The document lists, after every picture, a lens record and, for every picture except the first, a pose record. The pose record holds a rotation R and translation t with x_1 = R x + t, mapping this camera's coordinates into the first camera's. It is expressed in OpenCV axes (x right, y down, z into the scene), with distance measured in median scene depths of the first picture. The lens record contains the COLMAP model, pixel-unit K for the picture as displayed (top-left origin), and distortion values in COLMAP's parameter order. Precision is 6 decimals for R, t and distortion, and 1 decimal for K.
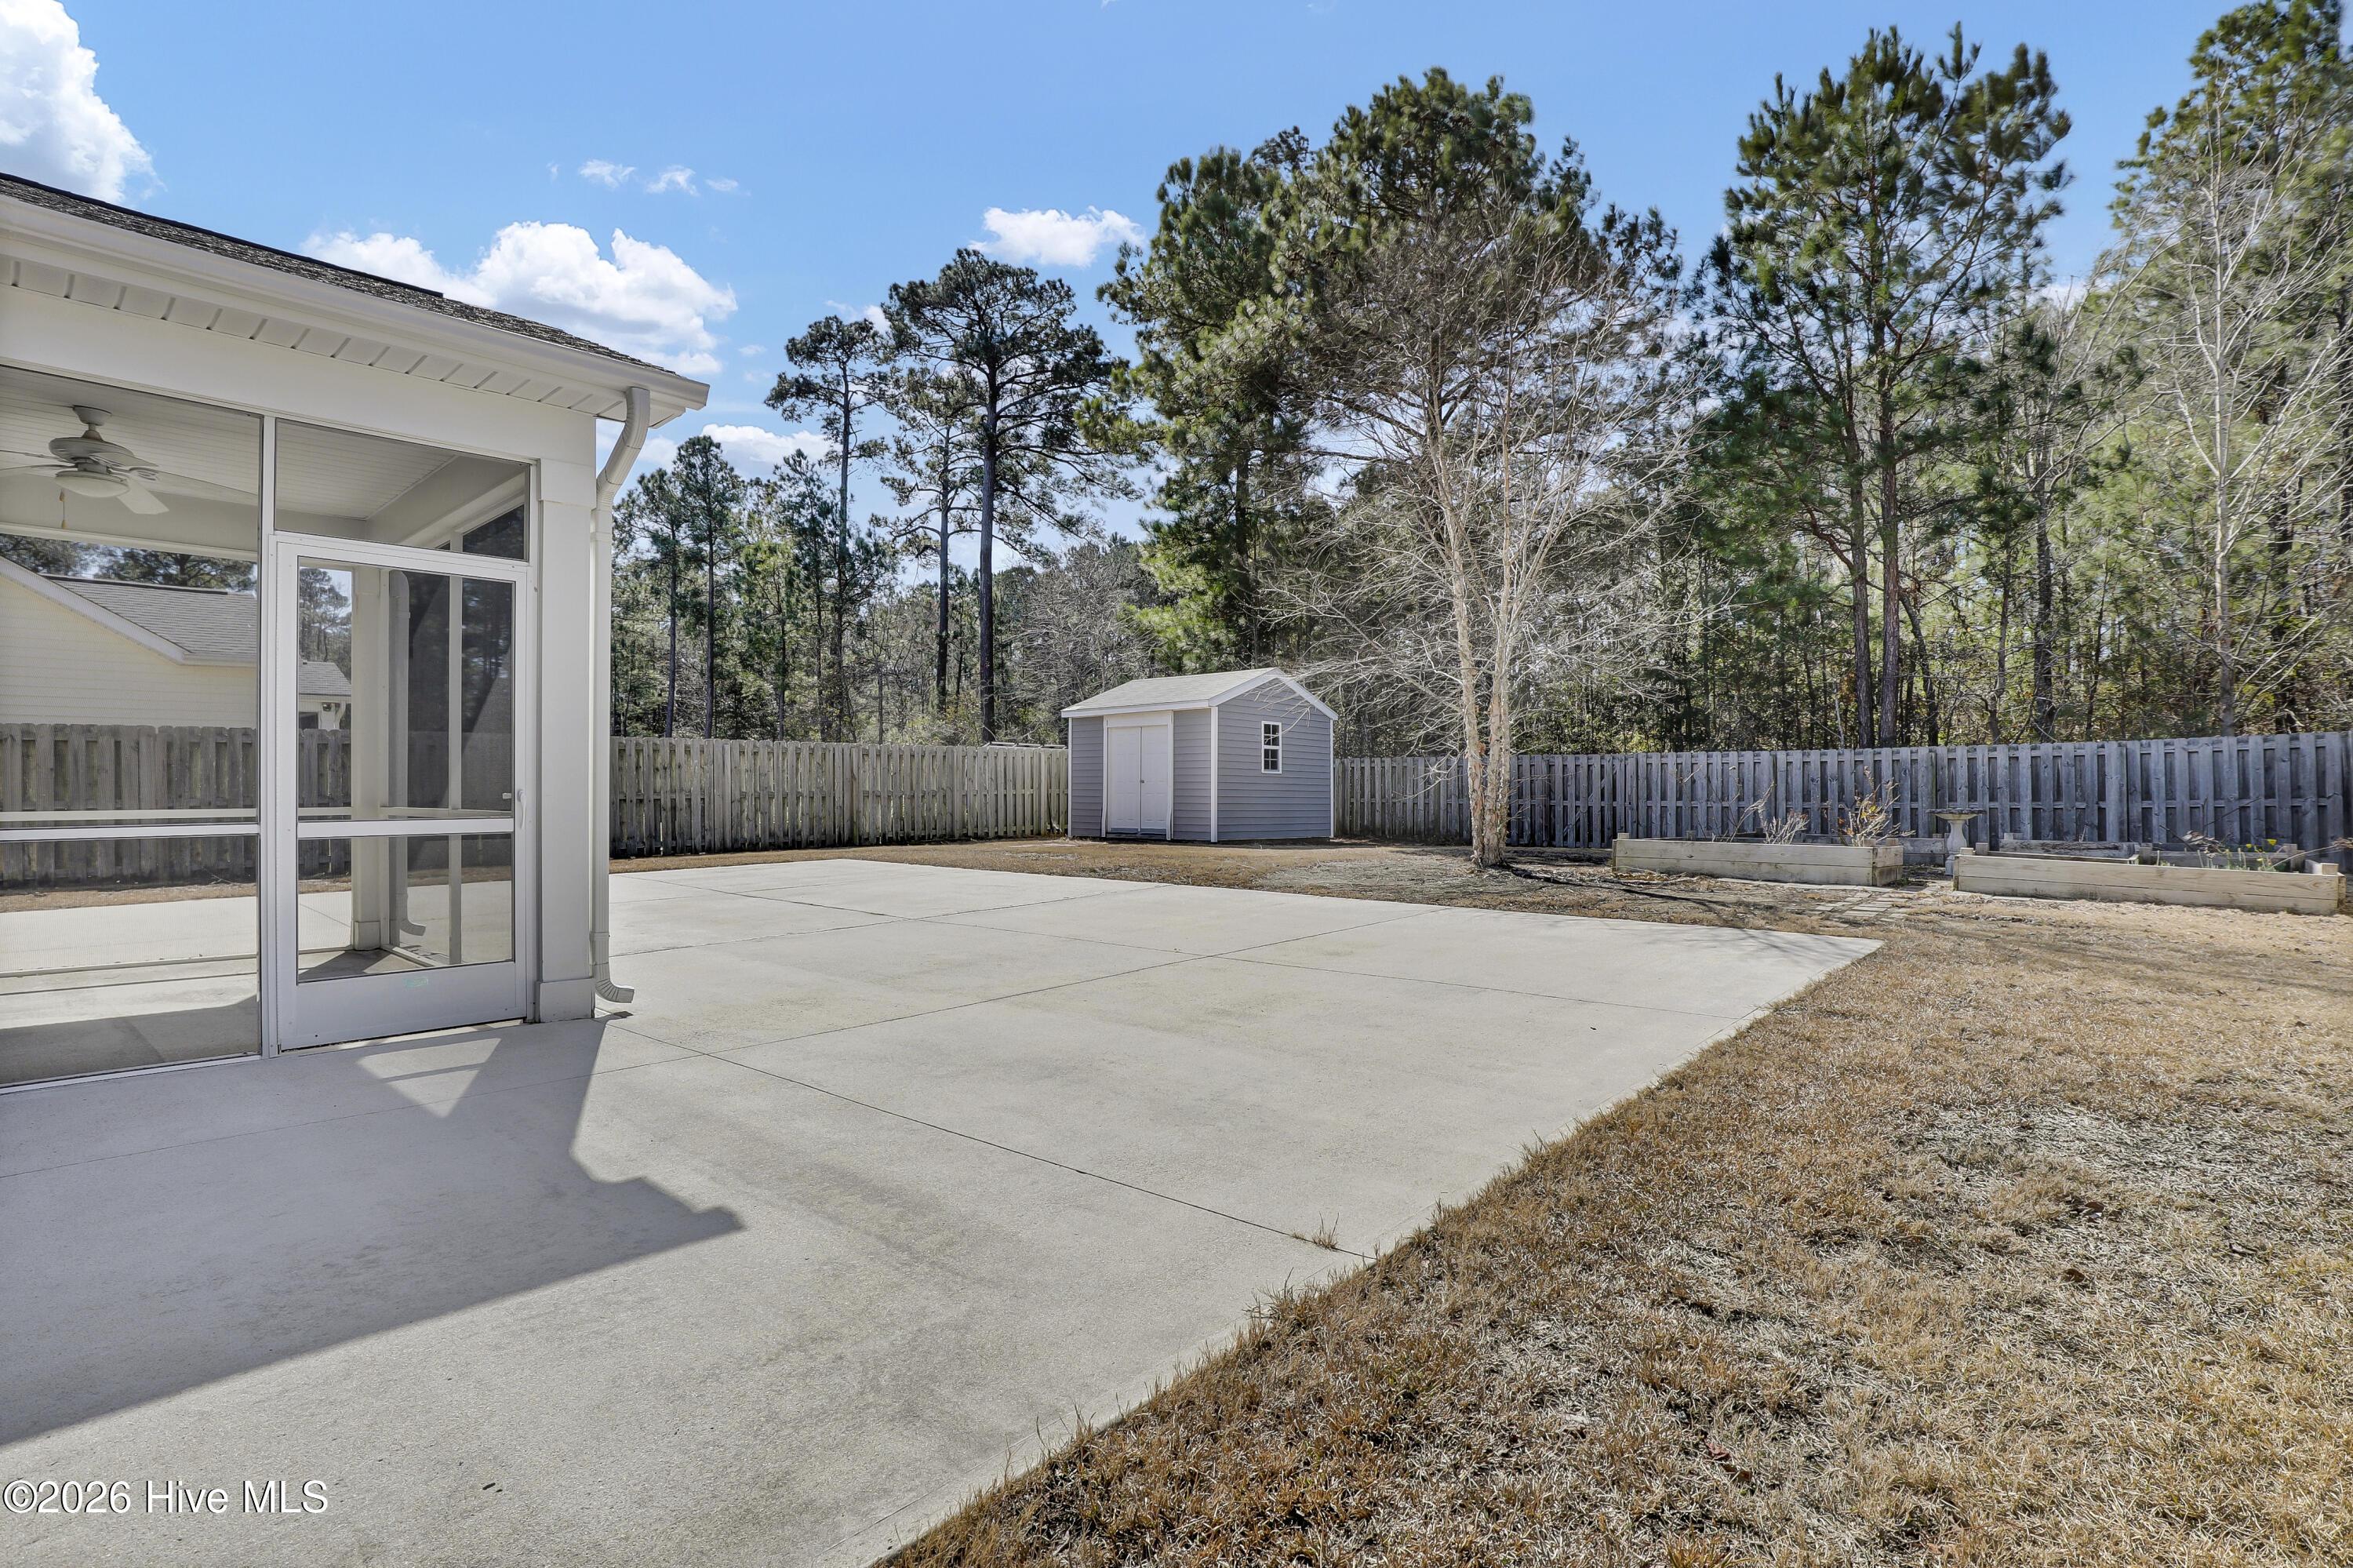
lens RADIAL K [[1099.1, 0, 1201.4], [0, 1099.1, 791.3], [0, 0, 1]] dist [-0.022017, -0.000251]
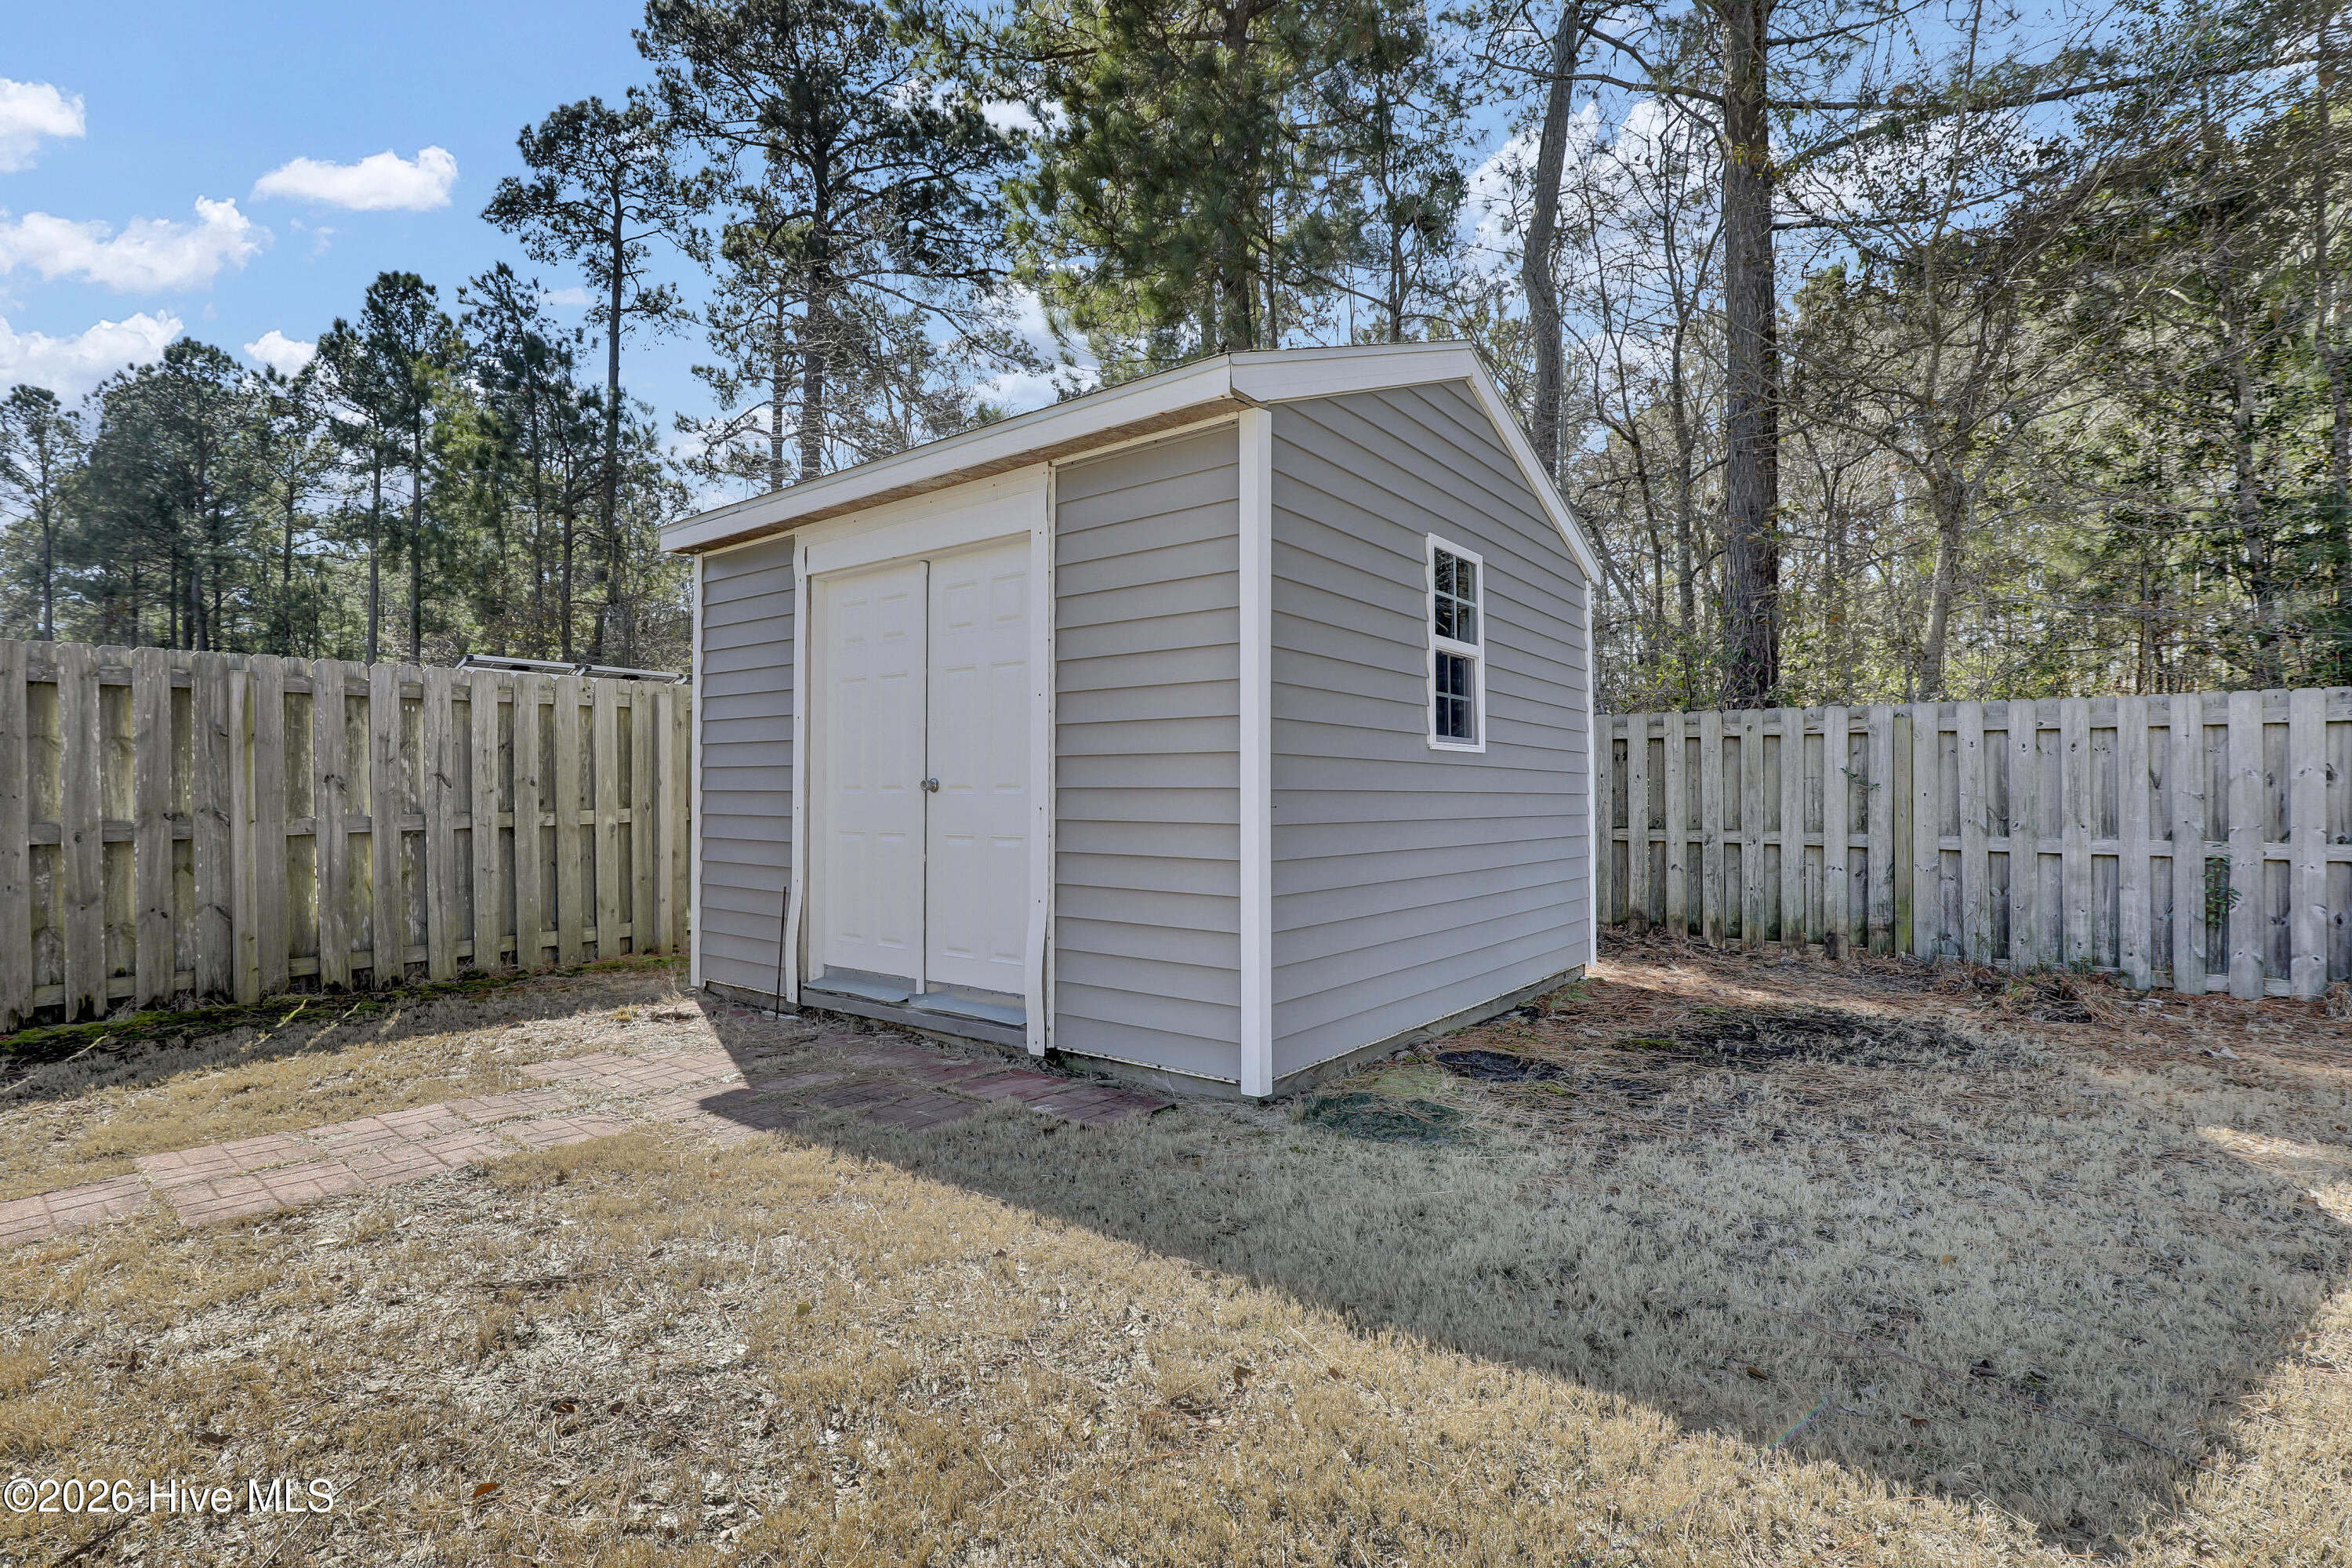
lens RADIAL K [[1098.5, 0, 1200.9], [0, 1098.5, 791.3], [0, 0, 1]] dist [-0.022017, -0.000251]
pose [[0.997969, -0.003707, 0.063600, -0.012227], [0.003876, 0.999989, -0.002542, -0.006323], [-0.063590, 0.002784, 0.997972, 0.775476]]
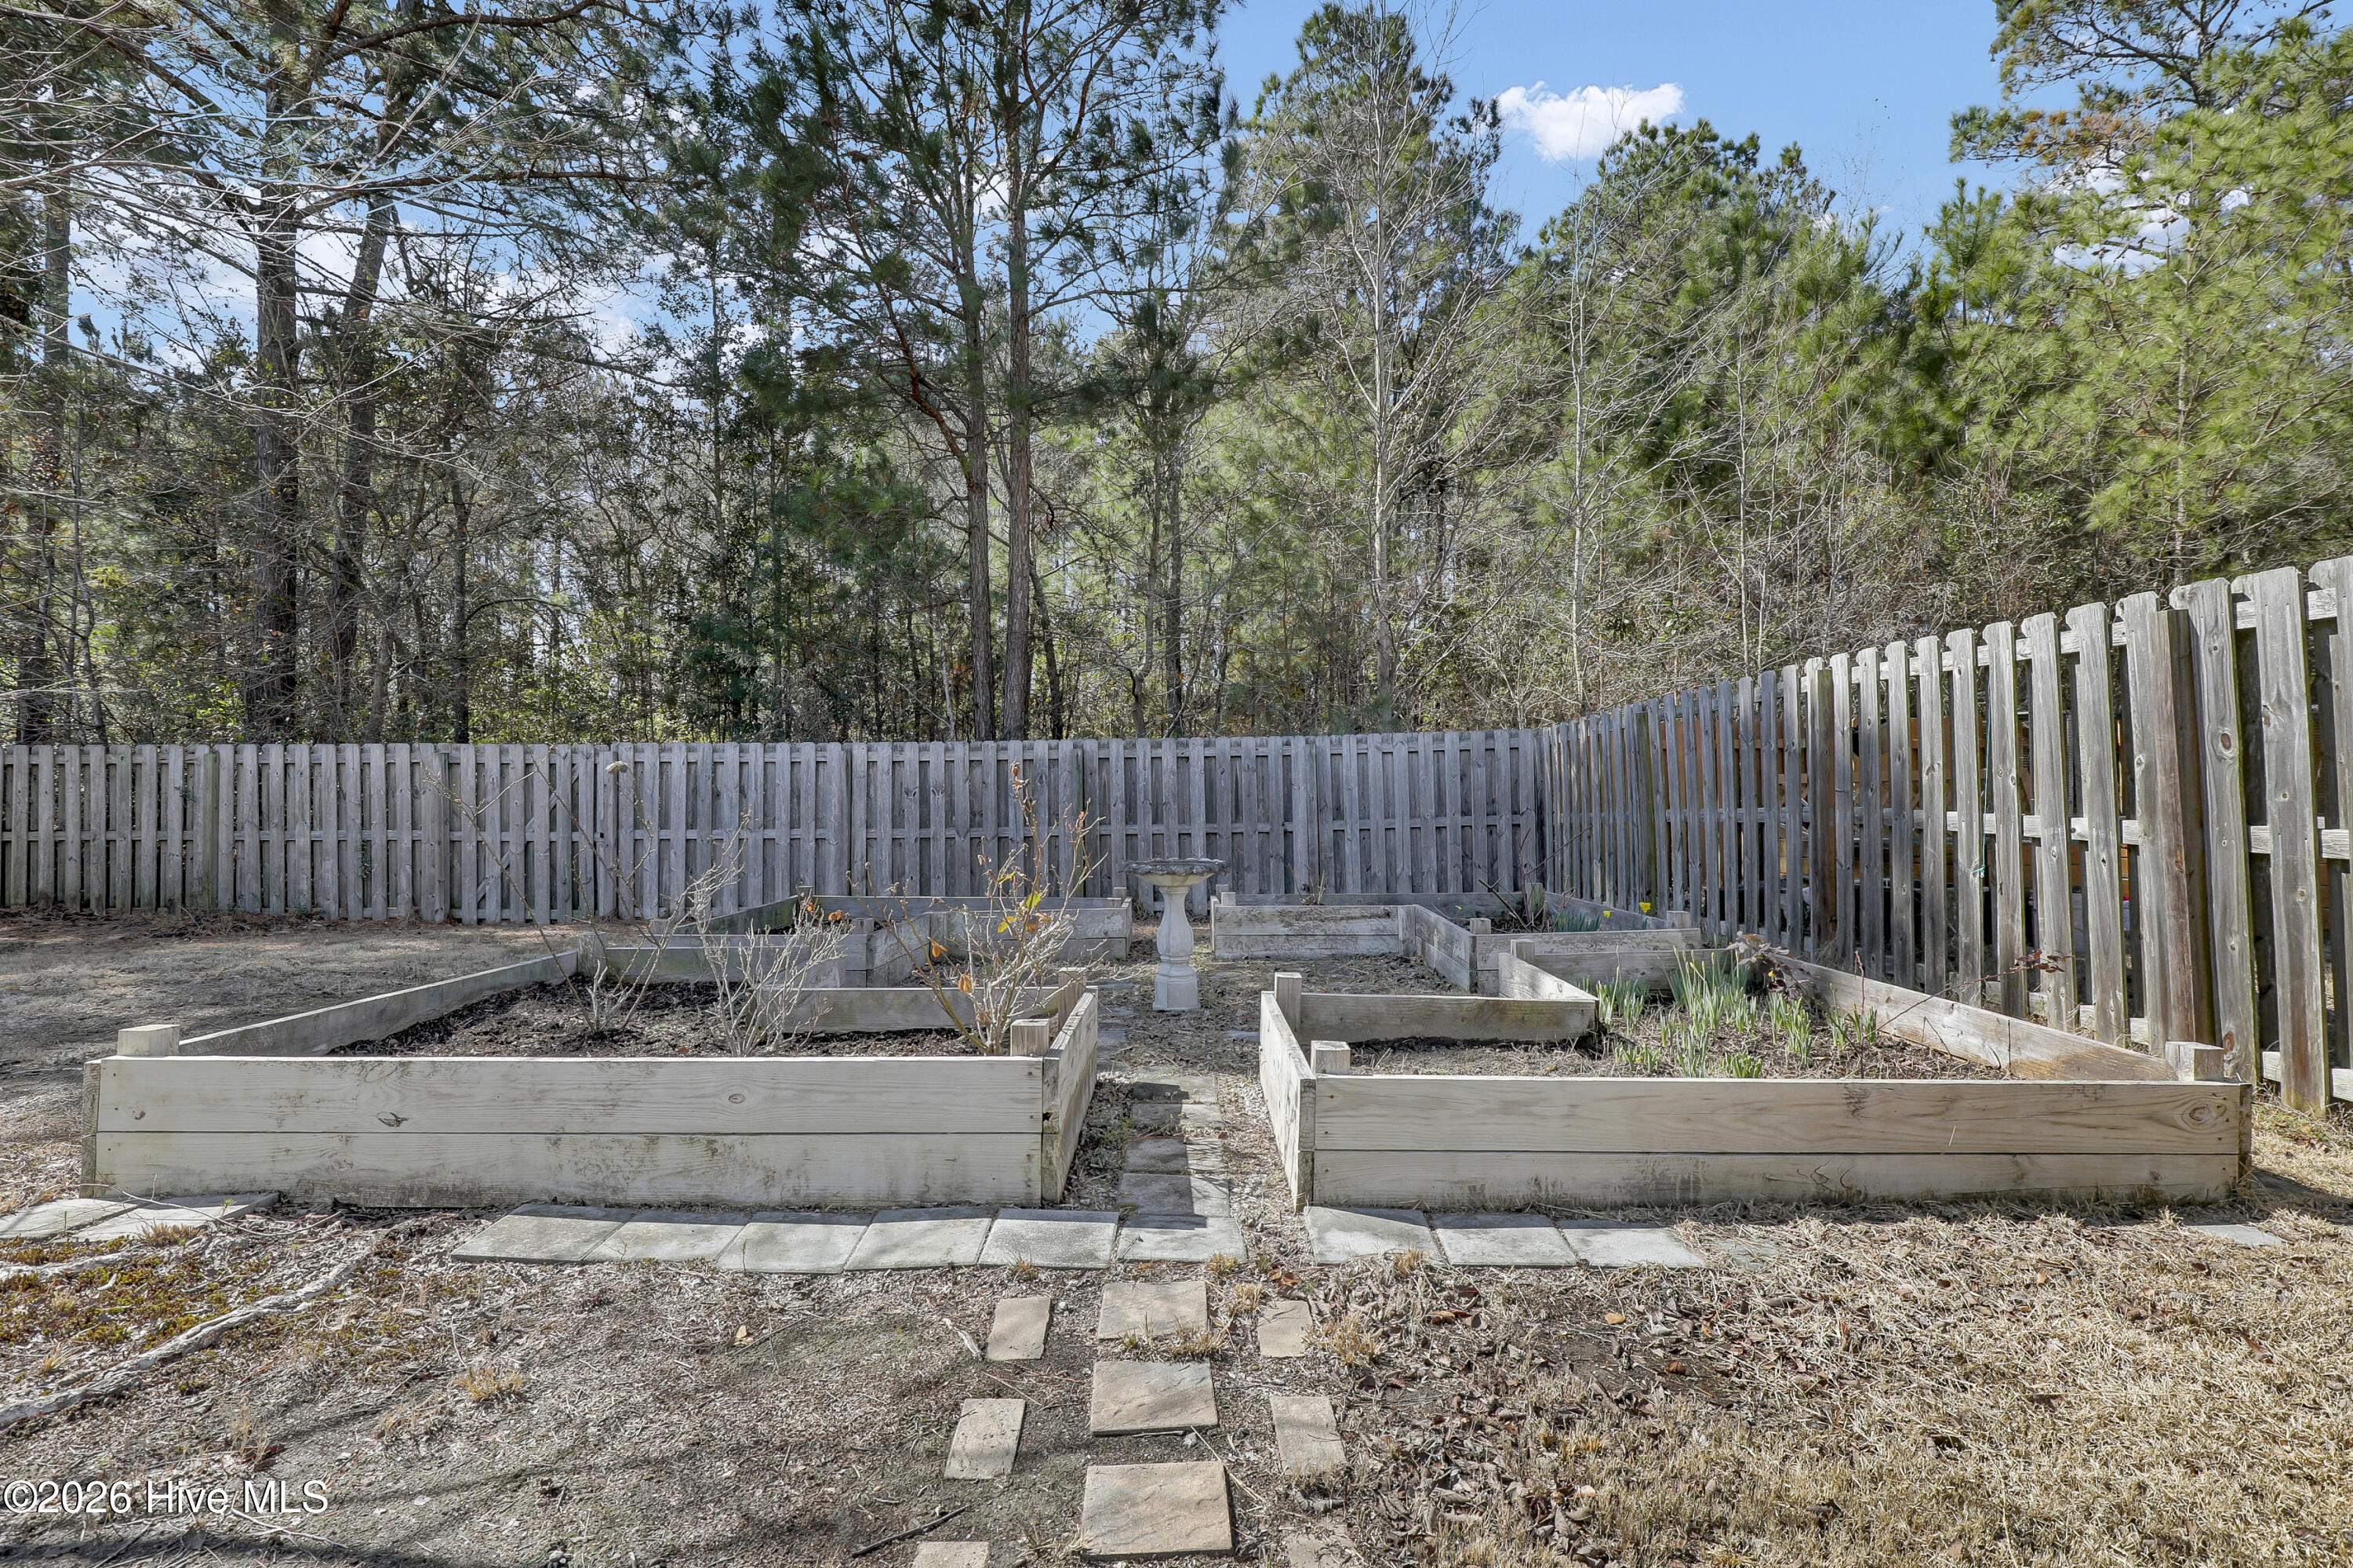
lens RADIAL K [[1126.2, 0, 1199.7], [0, 1126.2, 792.0], [0, 0, 1]] dist [-0.025759, -0.000125]
pose [[0.742231, 0.011293, 0.670049, 0.234868], [0.007756, 0.999646, -0.025441, 0.005913], [-0.670099, 0.024080, 0.741881, 0.384436]]
